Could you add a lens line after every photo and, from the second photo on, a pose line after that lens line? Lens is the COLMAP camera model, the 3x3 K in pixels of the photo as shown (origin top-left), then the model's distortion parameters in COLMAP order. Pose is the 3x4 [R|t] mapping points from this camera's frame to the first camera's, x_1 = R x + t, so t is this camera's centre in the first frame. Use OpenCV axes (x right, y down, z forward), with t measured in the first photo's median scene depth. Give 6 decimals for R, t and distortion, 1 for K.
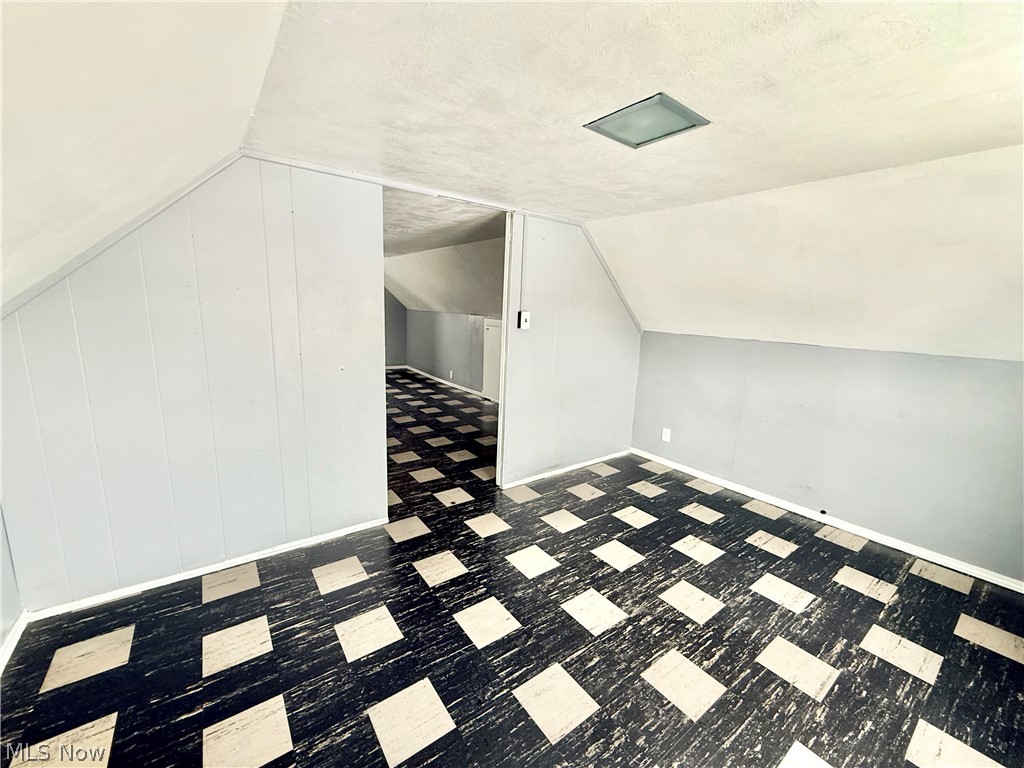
lens RADIAL K [[410.6, 0, 511.3], [0, 410.6, 384.1], [0, 0, 1]] dist [-0.002987, -0.000134]
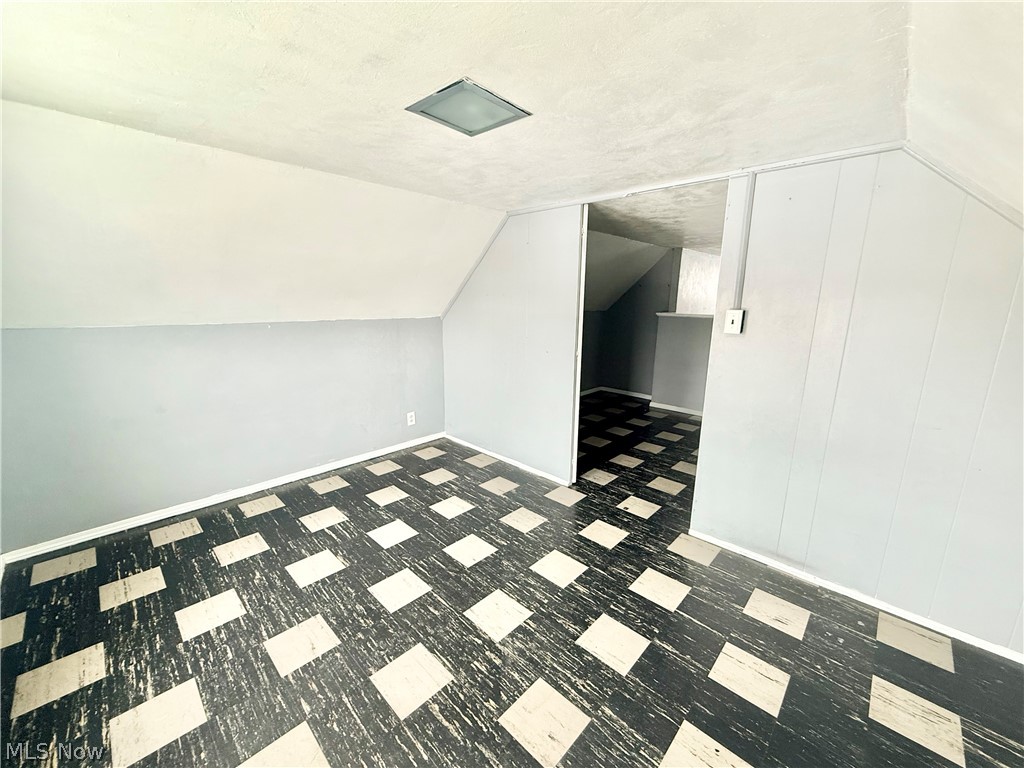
lens RADIAL K [[410.6, 0, 508.8], [0, 410.6, 385.6], [0, 0, 1]] dist [-0.002987, -0.000134]
pose [[0.163244, 0.170496, -0.971742, 0.919173], [-0.189109, 0.972098, 0.138790, -0.095588], [0.968292, 0.161108, 0.190932, 0.657265]]
